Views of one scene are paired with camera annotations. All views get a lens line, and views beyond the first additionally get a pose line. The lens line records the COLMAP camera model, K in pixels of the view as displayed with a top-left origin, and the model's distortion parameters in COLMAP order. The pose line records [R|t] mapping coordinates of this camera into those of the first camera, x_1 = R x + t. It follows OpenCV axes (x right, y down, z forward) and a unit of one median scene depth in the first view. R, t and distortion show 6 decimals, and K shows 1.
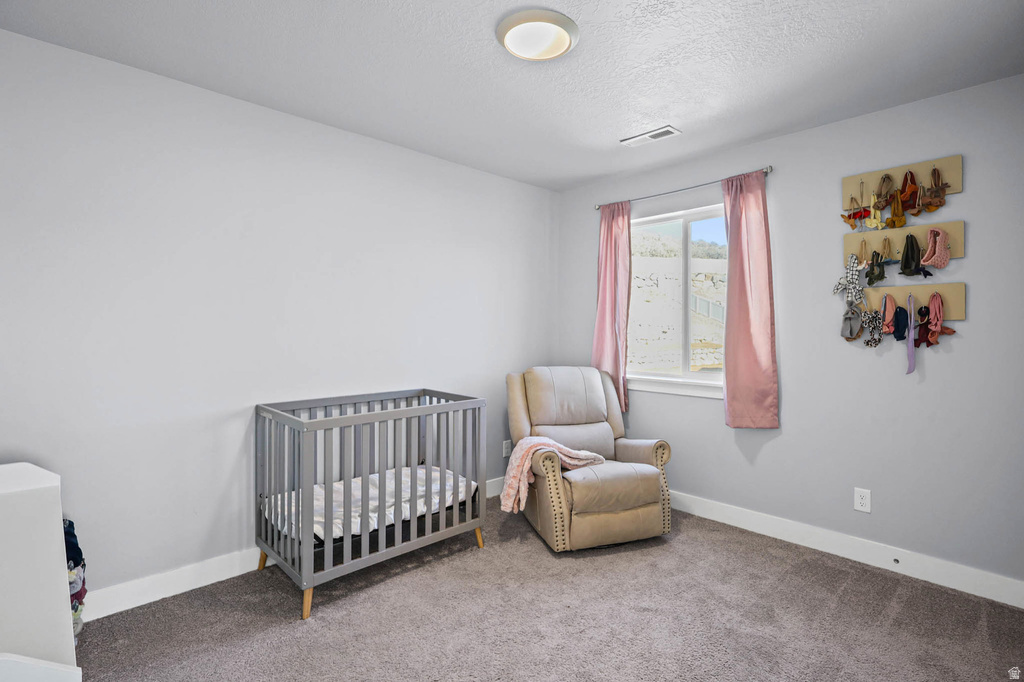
lens RADIAL K [[484.2, 0, 516.6], [0, 484.2, 316.7], [0, 0, 1]] dist [-0.005380, -0.000284]
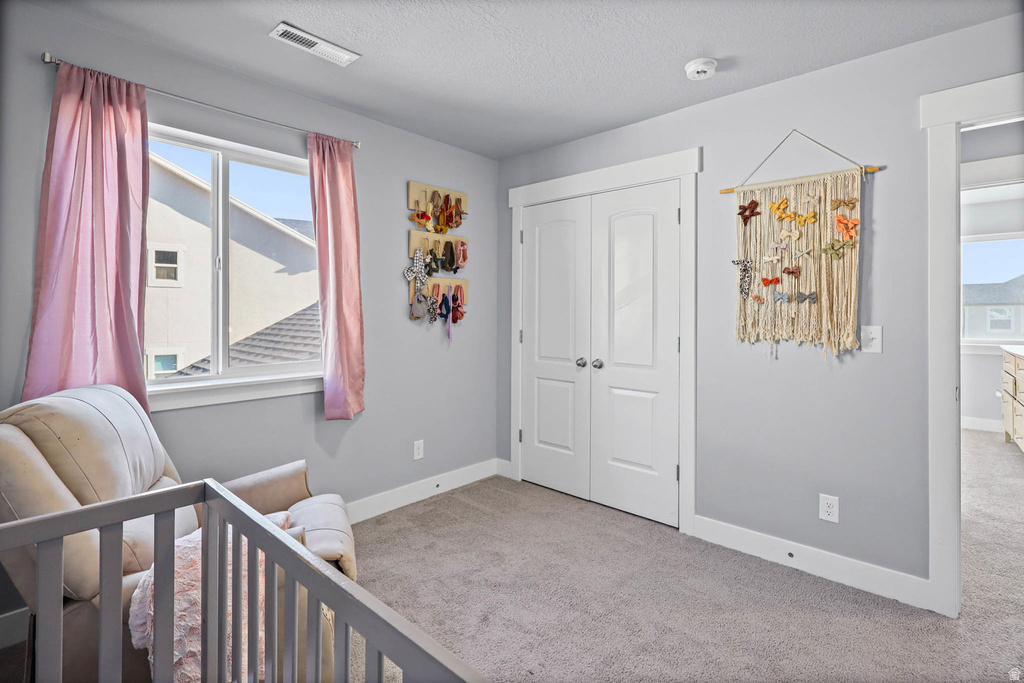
lens RADIAL K [[484.2, 0, 516.6], [0, 484.2, 317.2], [0, 0, 1]] dist [-0.005380, -0.000284]
pose [[-0.061076, -0.009252, 0.998090, -0.549309], [-0.022705, 0.999711, 0.007878, 0.028502], [-0.997875, -0.022181, -0.061268, 0.877020]]
